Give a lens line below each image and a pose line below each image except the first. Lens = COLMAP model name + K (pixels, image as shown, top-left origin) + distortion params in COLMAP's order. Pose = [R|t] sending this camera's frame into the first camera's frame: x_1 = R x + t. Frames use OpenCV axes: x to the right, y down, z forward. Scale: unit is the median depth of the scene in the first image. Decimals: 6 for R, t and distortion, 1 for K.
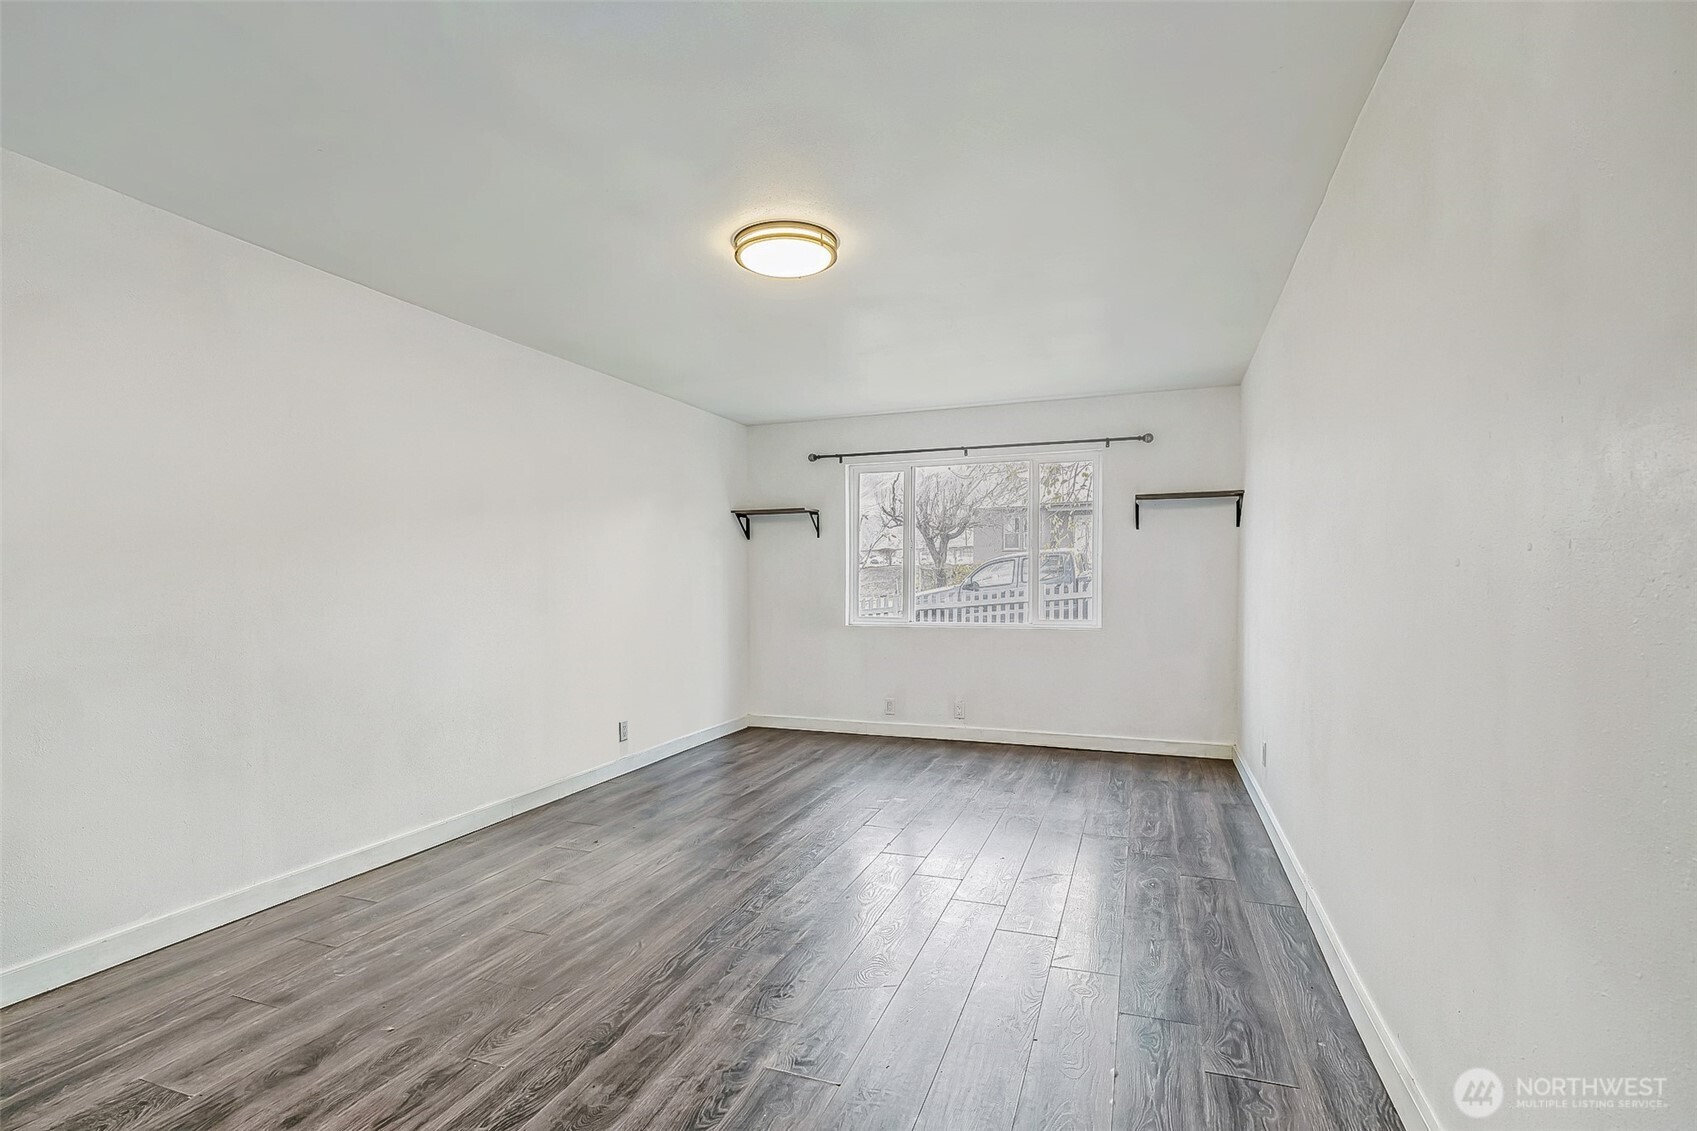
lens RADIAL K [[777.2, 0, 849.9], [0, 777.2, 569.4], [0, 0, 1]] dist [0.001937, 0.001925]
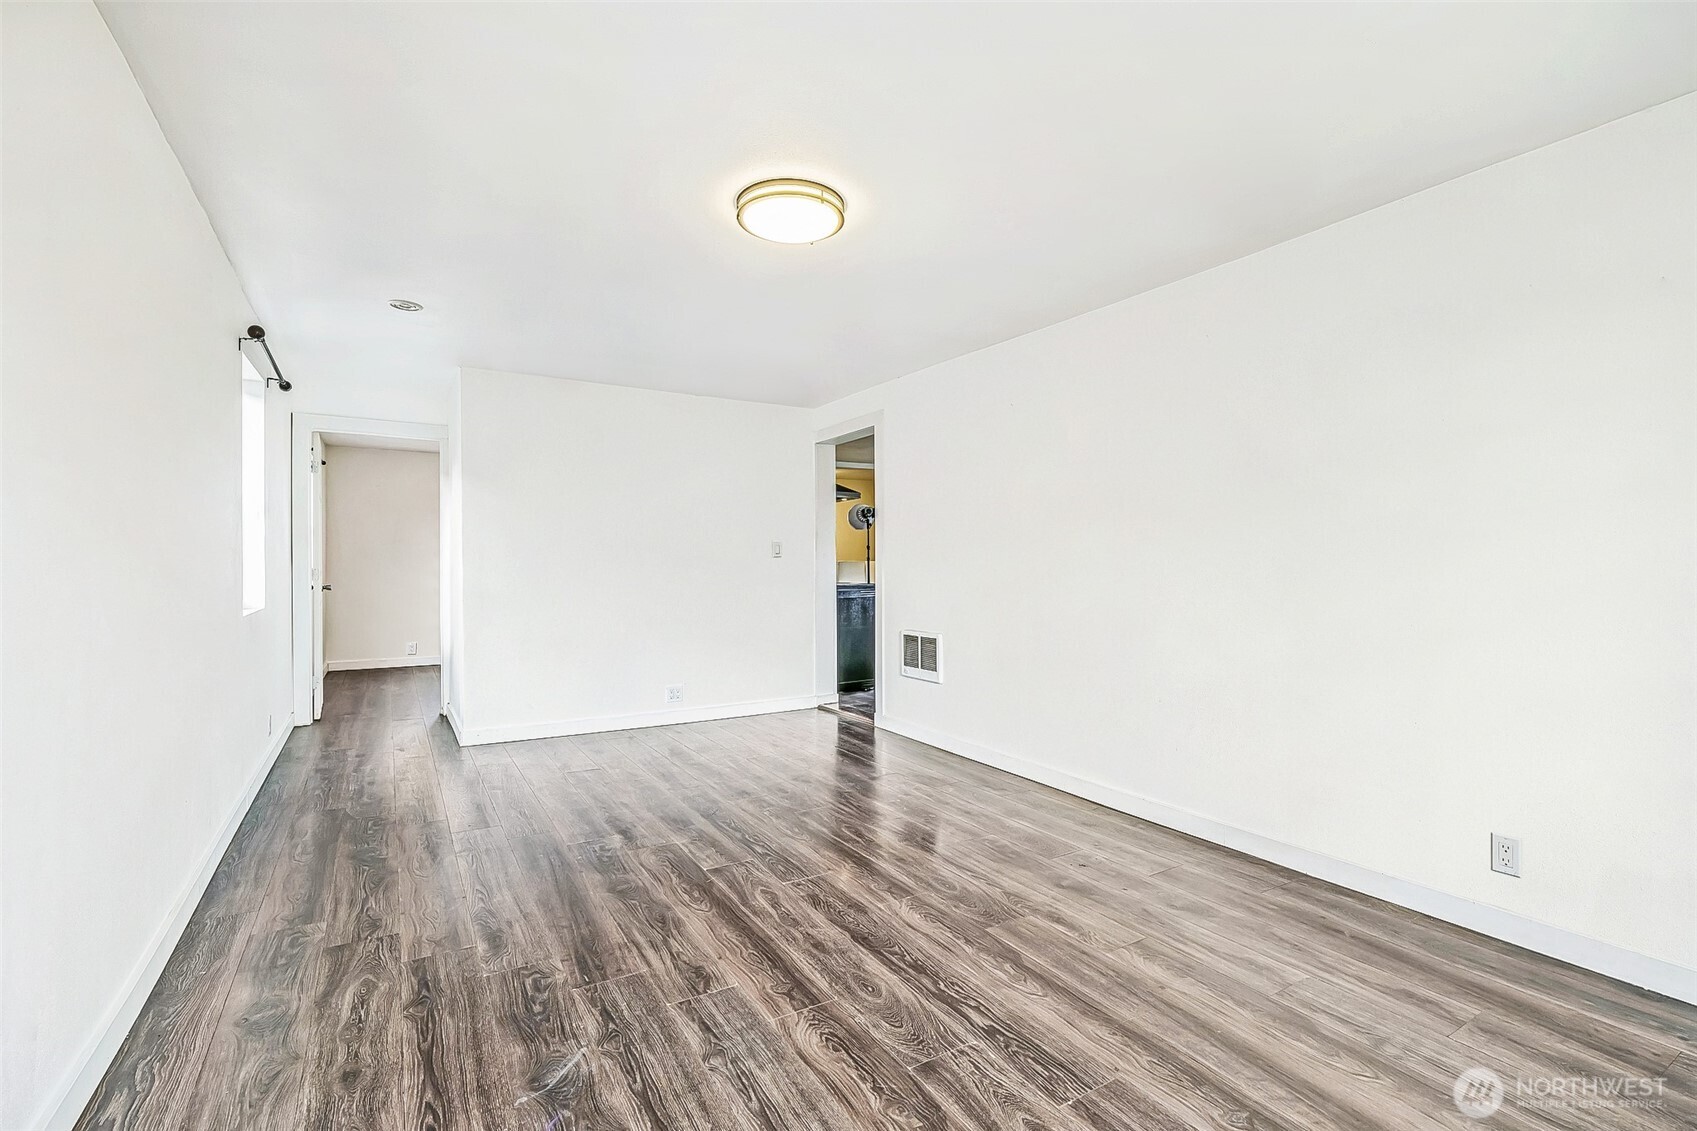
lens RADIAL K [[777.2, 0, 848.1], [0, 777.2, 566.4], [0, 0, 1]] dist [0.001937, 0.001925]
pose [[-0.628883, 0.003742, -0.777491, 0.549156], [0.009249, 0.999954, -0.002668, 0.035243], [0.777445, -0.008869, -0.628889, 1.530433]]
